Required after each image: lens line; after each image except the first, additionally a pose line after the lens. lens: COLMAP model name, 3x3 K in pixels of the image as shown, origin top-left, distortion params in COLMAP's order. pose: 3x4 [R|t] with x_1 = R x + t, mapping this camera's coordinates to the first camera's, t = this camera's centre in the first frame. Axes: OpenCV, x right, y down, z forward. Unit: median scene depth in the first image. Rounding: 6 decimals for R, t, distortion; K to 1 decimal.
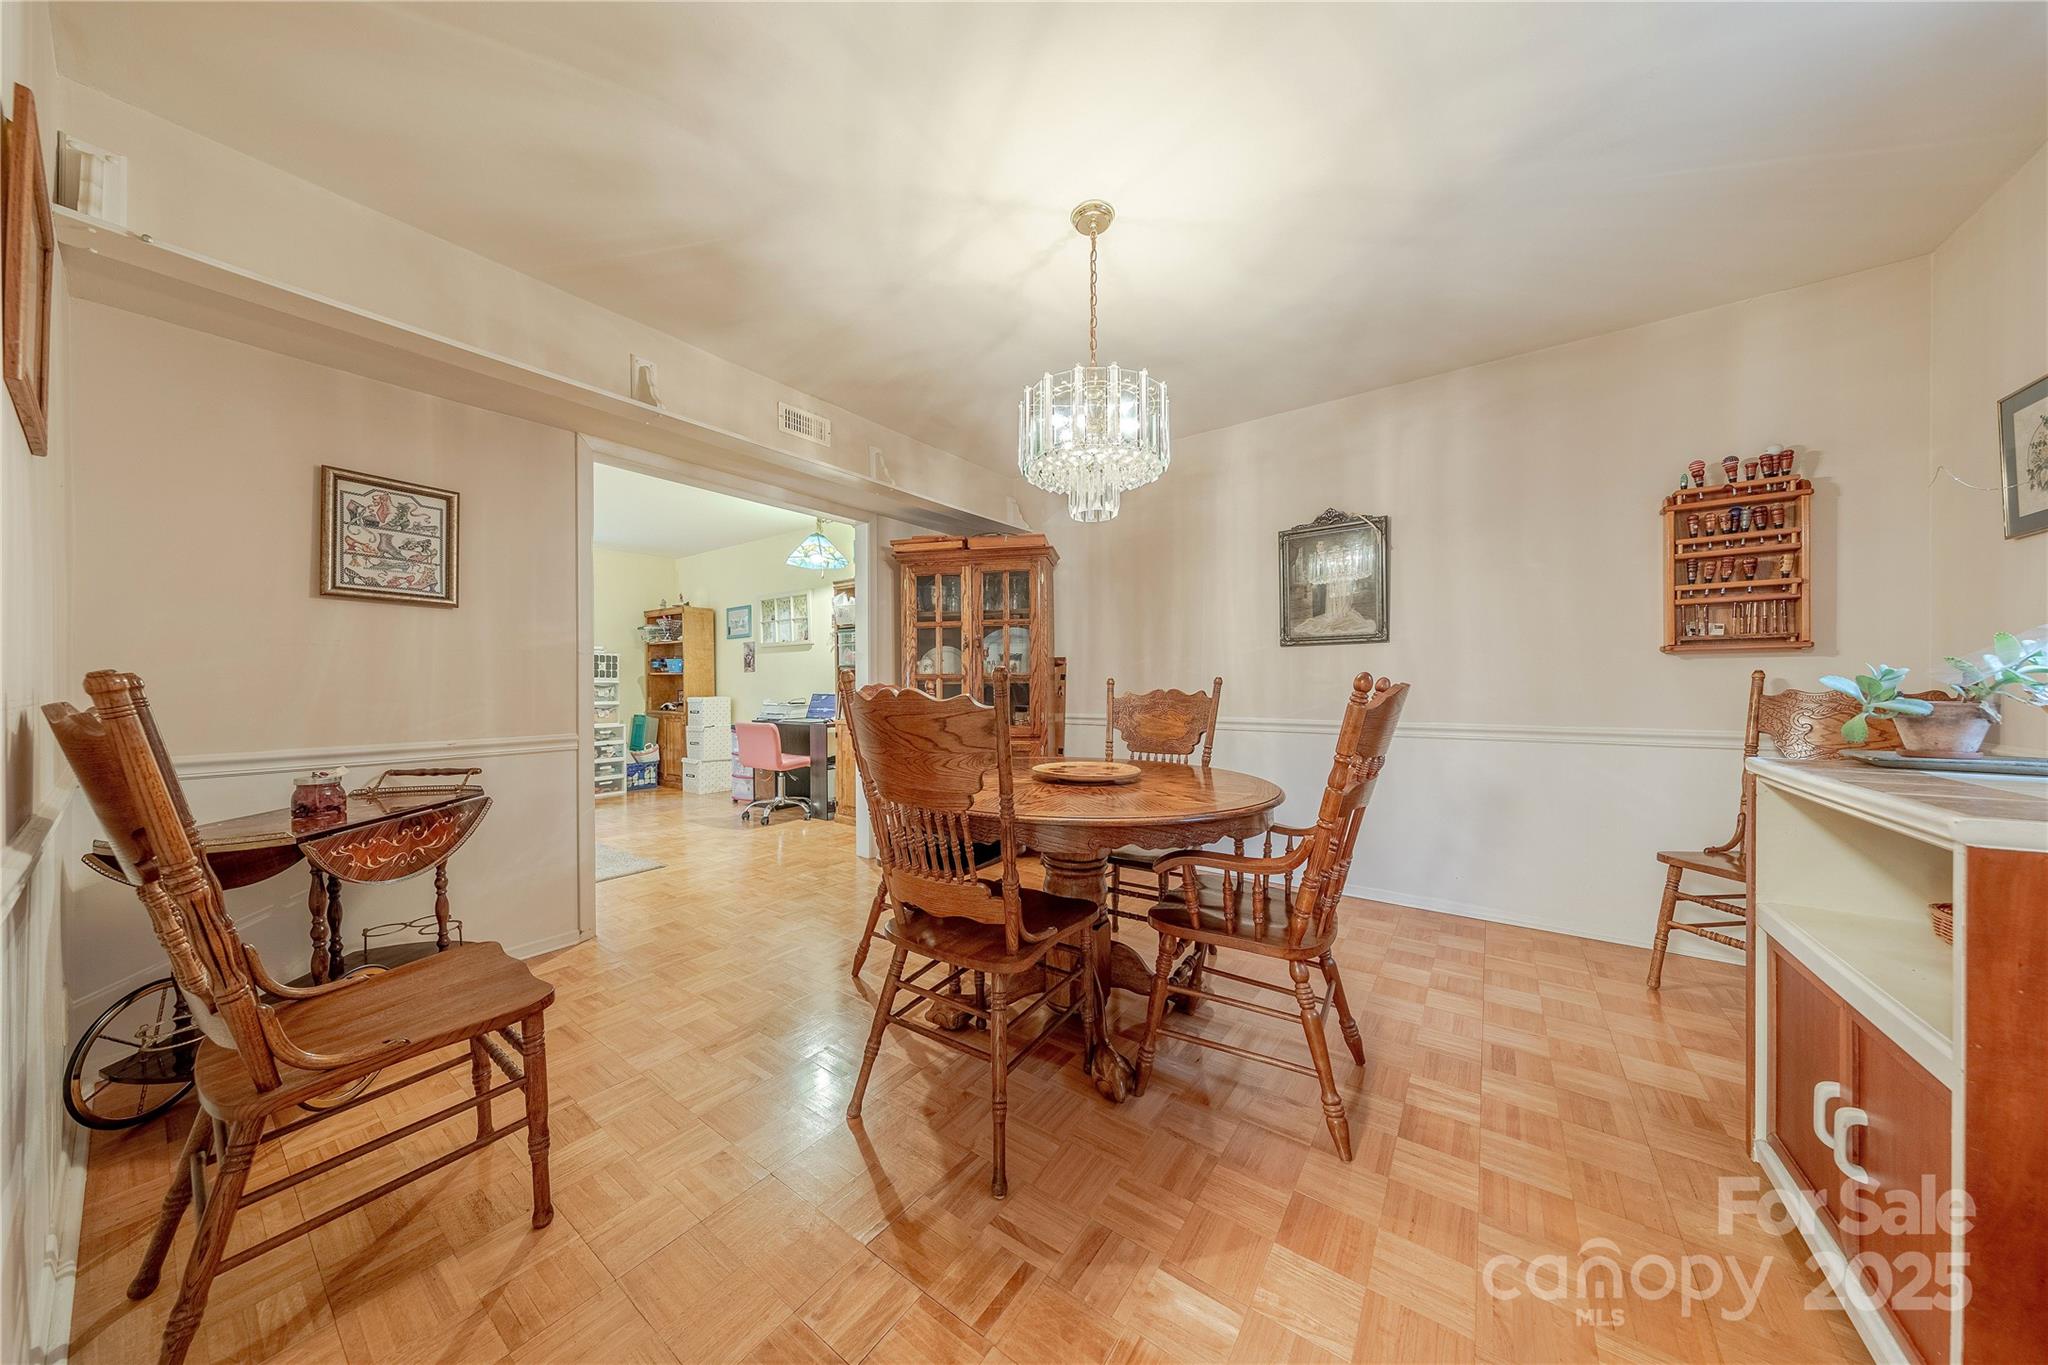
lens RADIAL K [[640.9, 0, 1016.2], [0, 640.9, 689.8], [0, 0, 1]] dist [0.006652, -0.000084]
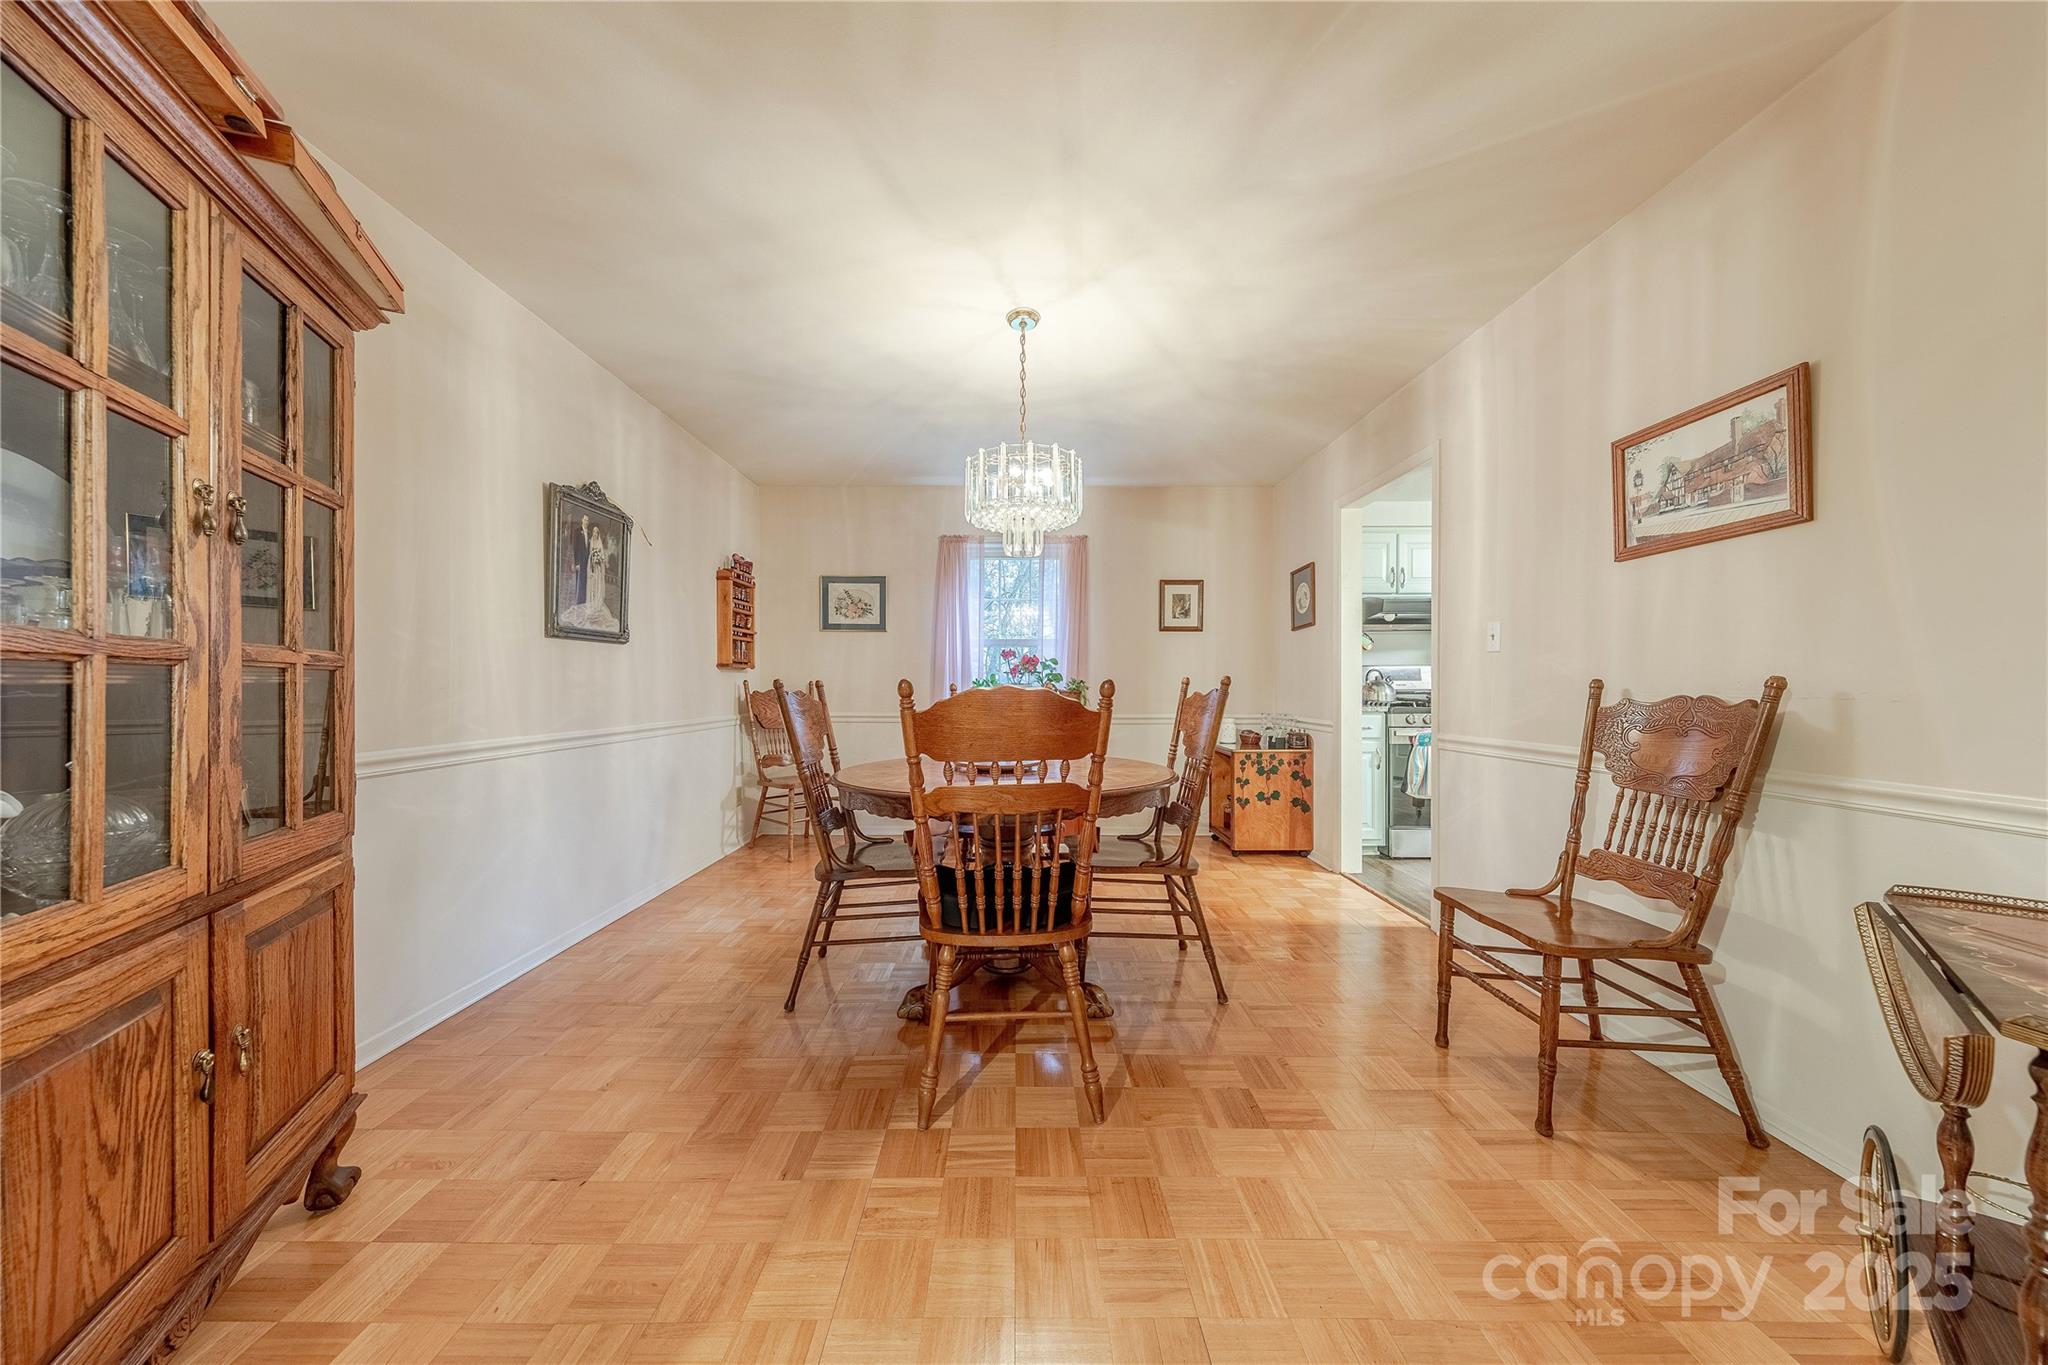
lens RADIAL K [[647.6, 0, 1027.7], [0, 647.6, 700.9], [0, 0, 1]] dist [0.000239, -0.000040]
pose [[-0.607146, -0.012922, 0.794486, -0.691453], [0.010088, 0.999662, 0.023968, -0.007199], [-0.794527, 0.022567, -0.606810, 1.355581]]
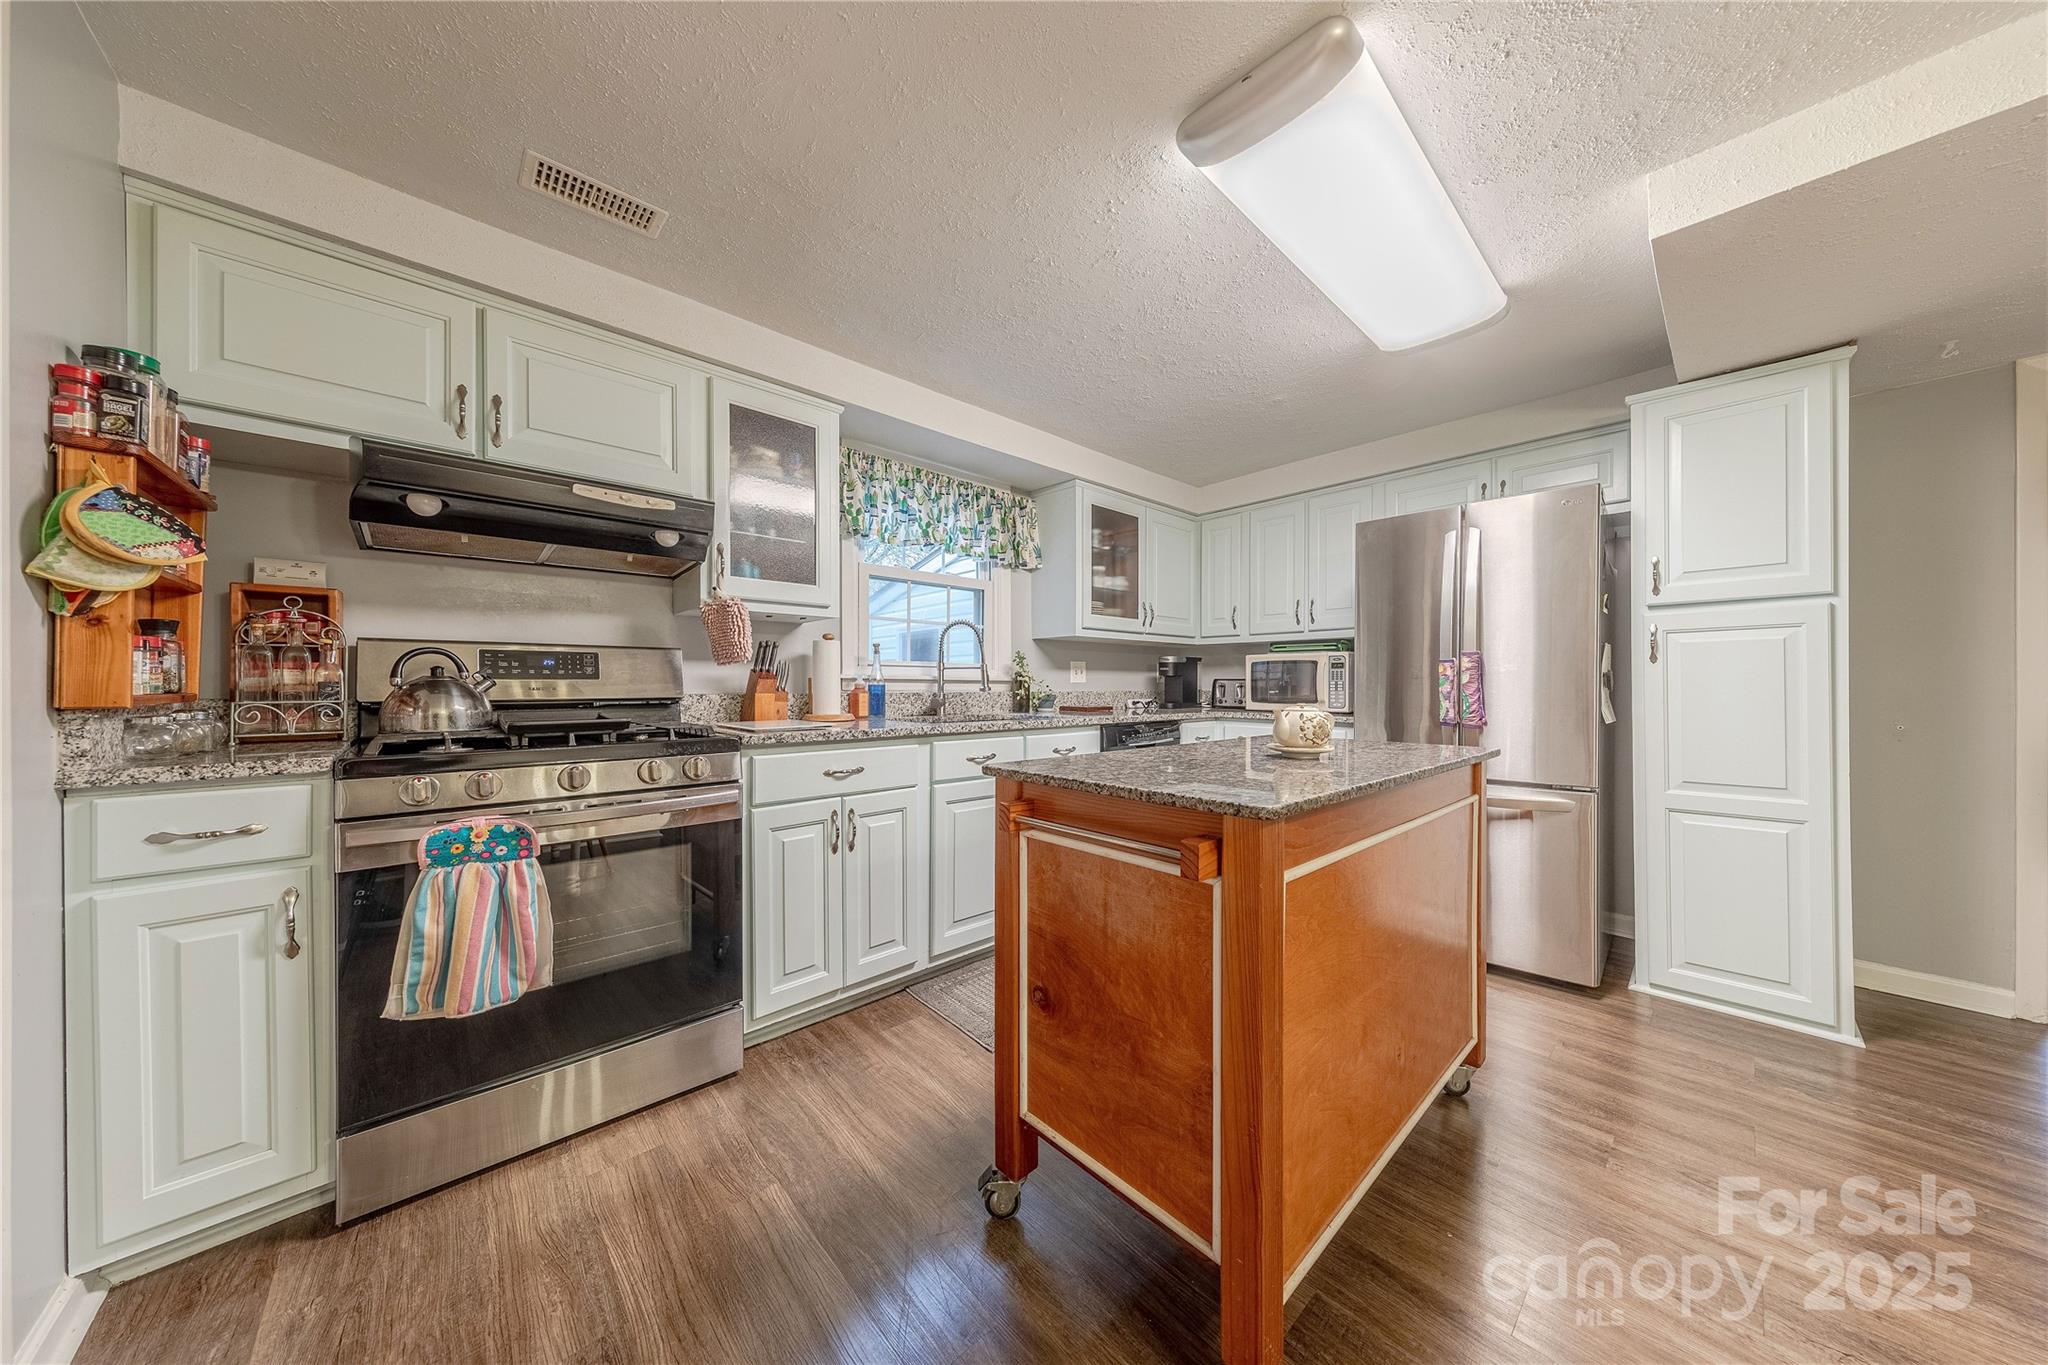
lens RADIAL K [[640.9, 0, 1016.2], [0, 640.9, 689.8], [0, 0, 1]] dist [0.006652, -0.000084]
pose [[-0.979254, 0.002771, 0.202619, -0.602273], [0.005307, 0.999914, 0.011974, -0.003423], [-0.202568, 0.012801, -0.979185, 0.082615]]
